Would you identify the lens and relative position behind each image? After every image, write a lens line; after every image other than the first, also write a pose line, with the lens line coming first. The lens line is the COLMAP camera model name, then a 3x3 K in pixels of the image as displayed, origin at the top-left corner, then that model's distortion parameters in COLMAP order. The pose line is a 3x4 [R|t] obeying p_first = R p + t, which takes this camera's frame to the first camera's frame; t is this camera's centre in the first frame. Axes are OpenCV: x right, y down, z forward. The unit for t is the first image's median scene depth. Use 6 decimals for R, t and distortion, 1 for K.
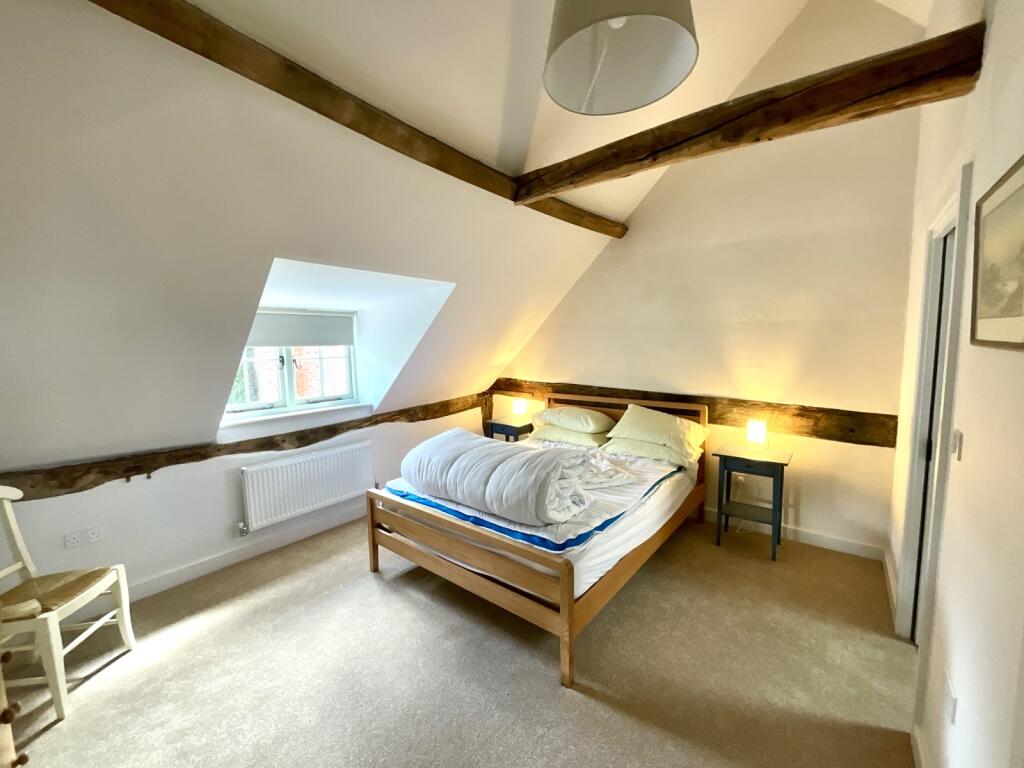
lens RADIAL K [[415.5, 0, 513.5], [0, 415.5, 383.9], [0, 0, 1]] dist [-0.000751, 0.000221]
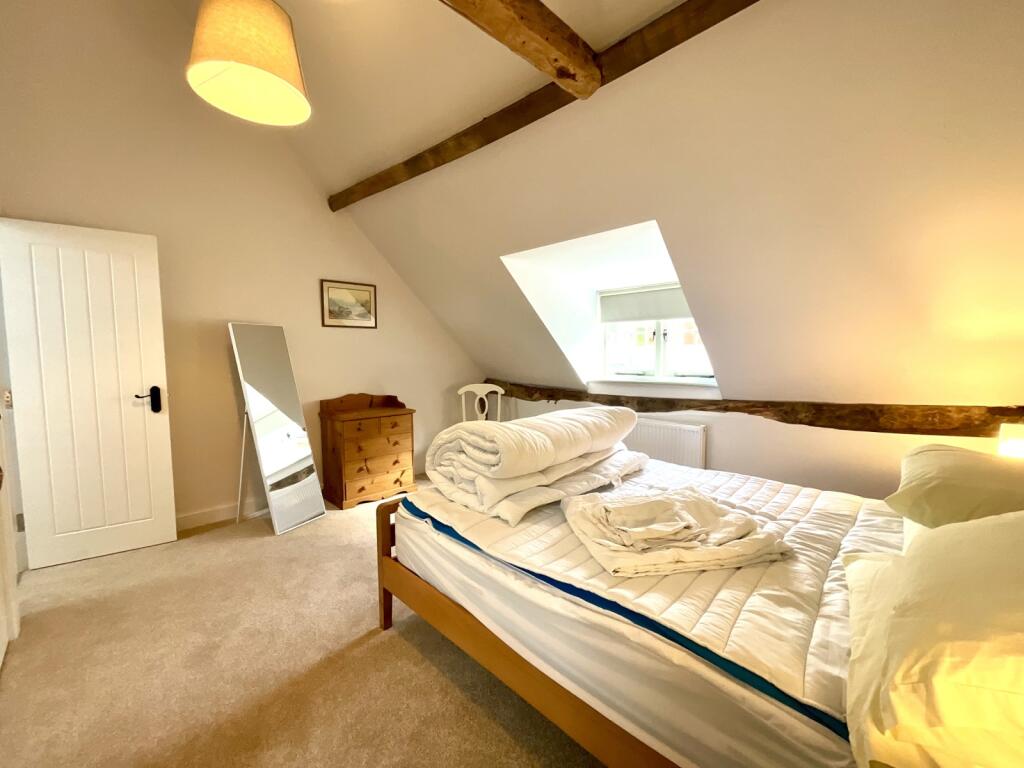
lens RADIAL K [[415.5, 0, 513.5], [0, 415.5, 383.9], [0, 0, 1]] dist [-0.000751, 0.000221]
pose [[-0.107729, 0.086794, -0.990384, 0.632248], [-0.090761, 0.991163, 0.096734, 0.003635], [0.990029, 0.100309, -0.098899, 0.810736]]
